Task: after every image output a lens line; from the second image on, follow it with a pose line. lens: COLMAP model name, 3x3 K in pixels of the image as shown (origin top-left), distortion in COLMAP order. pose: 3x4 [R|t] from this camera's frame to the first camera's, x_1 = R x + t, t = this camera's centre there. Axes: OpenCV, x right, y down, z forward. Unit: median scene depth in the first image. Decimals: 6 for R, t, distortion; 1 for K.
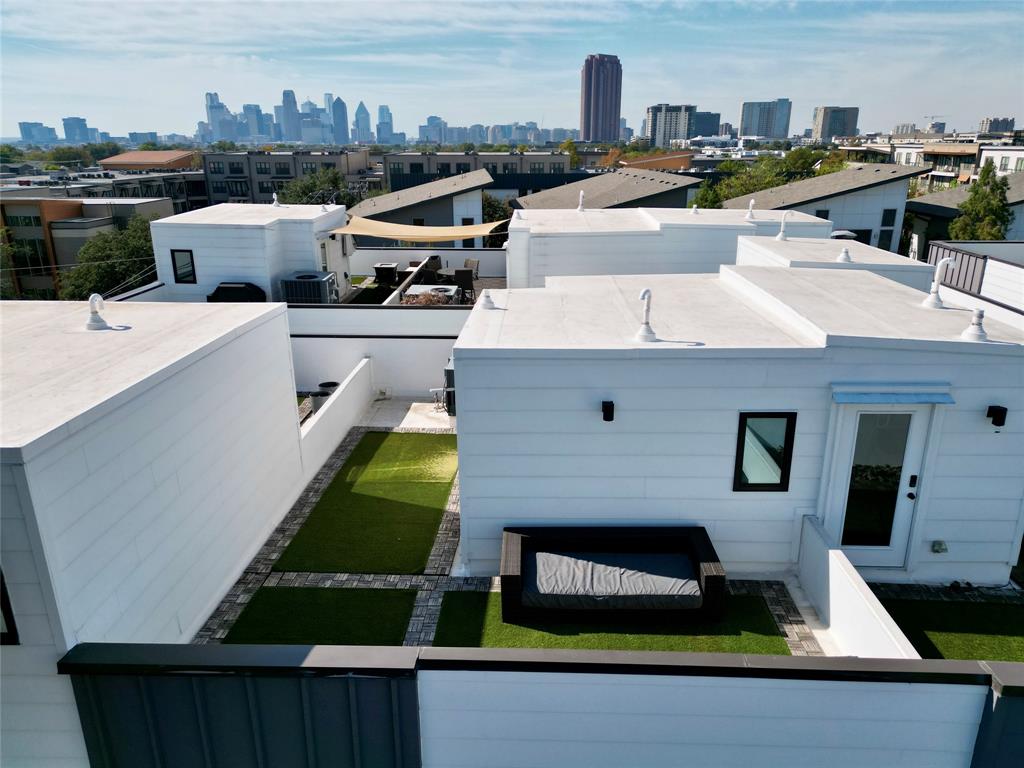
lens RADIAL K [[721.6, 0, 514.8], [0, 721.6, 387.5], [0, 0, 1]] dist [0.038347, -0.021729]
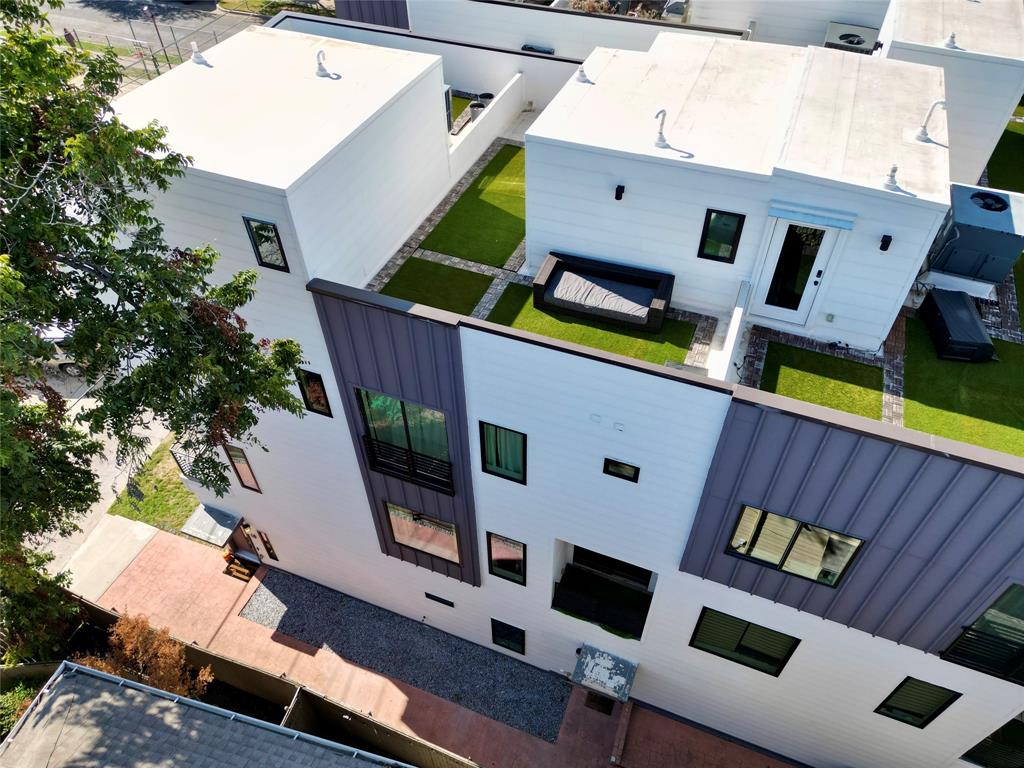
lens RADIAL K [[721.6, 0, 511.6], [0, 721.6, 383.6], [0, 0, 1]] dist [0.038347, -0.021729]
pose [[0.946572, 0.230612, -0.225432, 0.335466], [-0.100336, 0.874933, 0.473734, -0.301103], [0.306486, -0.425805, 0.851326, -0.512215]]
